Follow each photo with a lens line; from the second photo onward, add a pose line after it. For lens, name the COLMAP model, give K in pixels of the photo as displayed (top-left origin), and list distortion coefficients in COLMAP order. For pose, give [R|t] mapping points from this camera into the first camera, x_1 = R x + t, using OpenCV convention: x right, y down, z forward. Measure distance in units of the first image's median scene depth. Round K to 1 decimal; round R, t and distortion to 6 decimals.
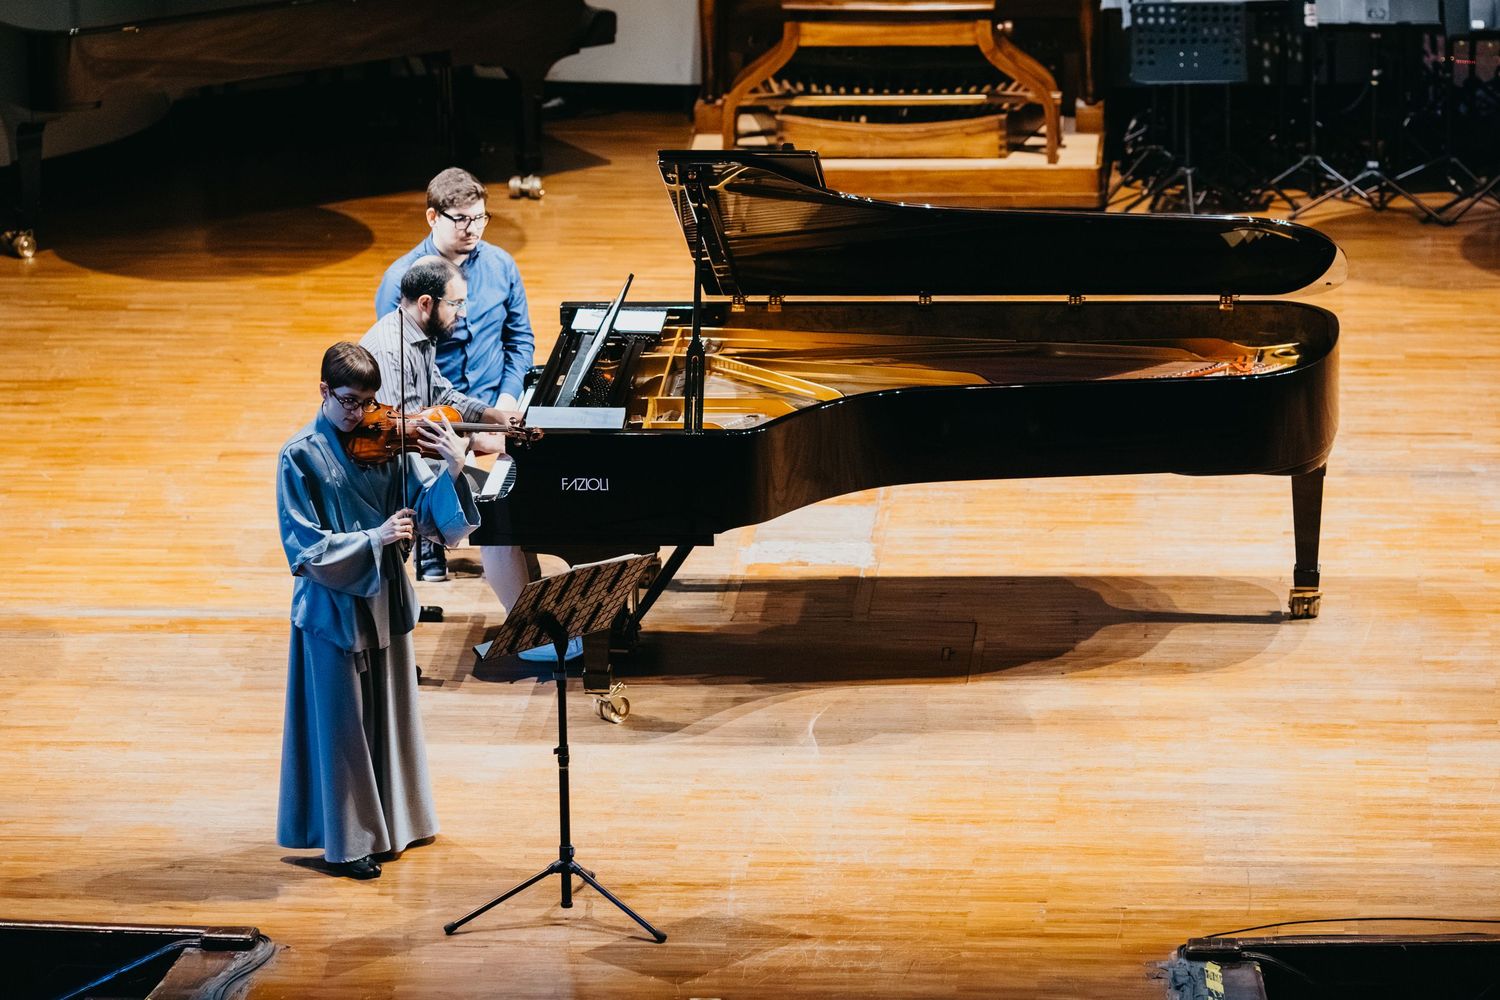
lens RADIAL K [[5187.3, 0, 750.0], [0, 5187.3, 500.0], [0, 0, 1]] dist [0.172433, -0.253459]
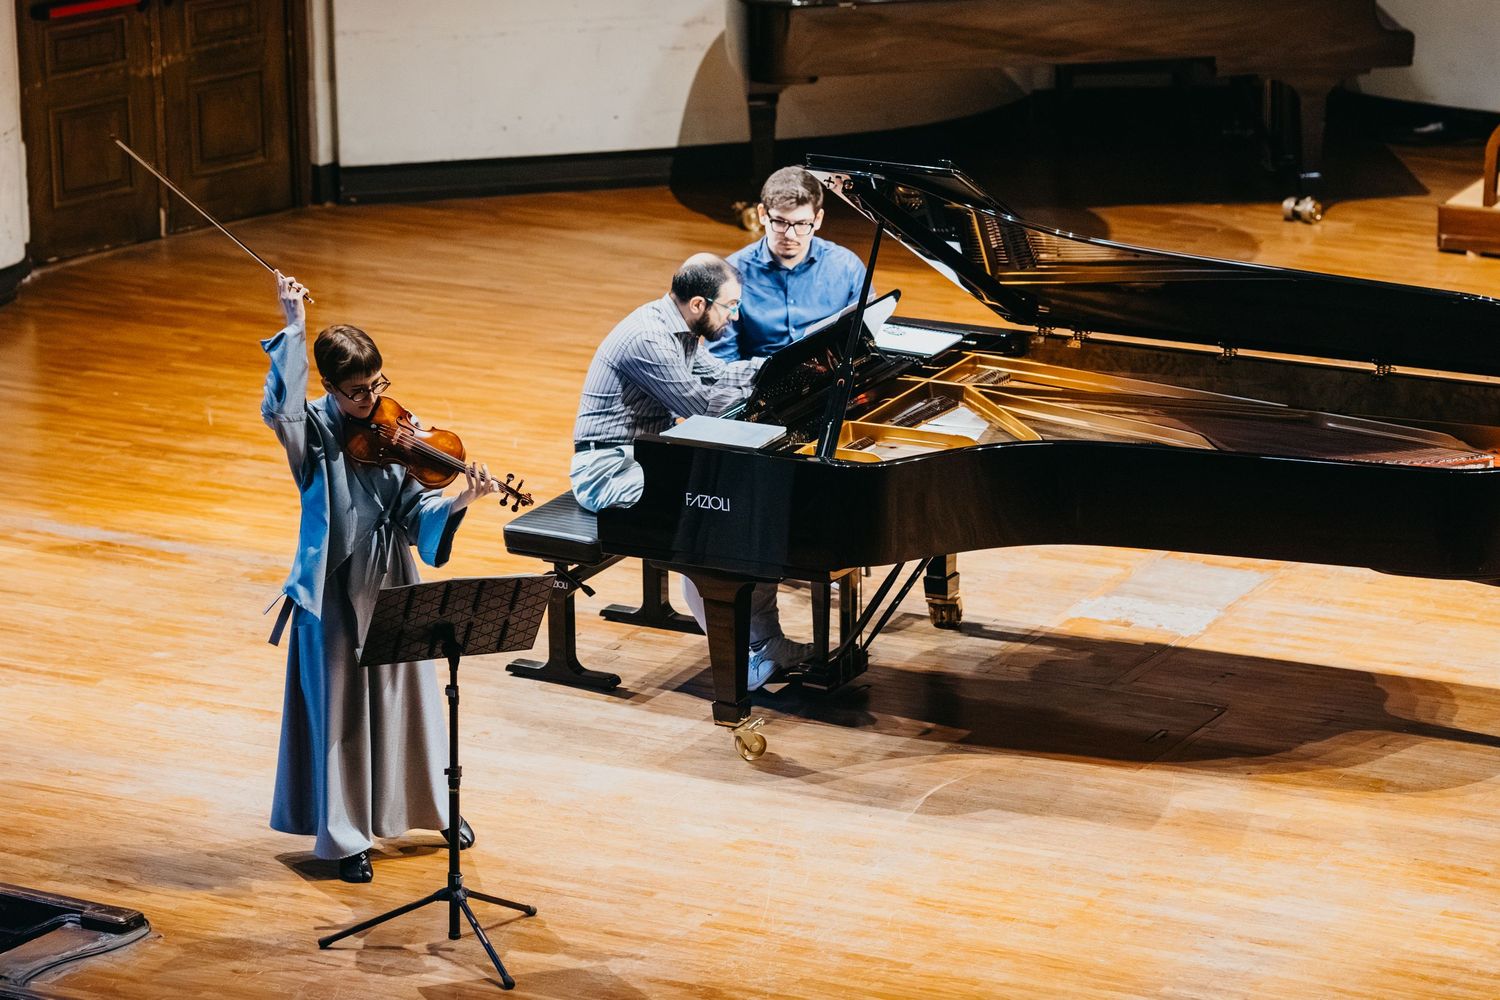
lens RADIAL K [[5187.3, 0, 750.0], [0, 5187.3, 500.0], [0, 0, 1]] dist [0.172433, -0.253459]
pose [[0.935435, 0.117030, -0.333564, 0.270276], [-0.117266, 0.992909, 0.019503, -0.021153], [0.333481, 0.020872, 0.942526, 0.110174]]
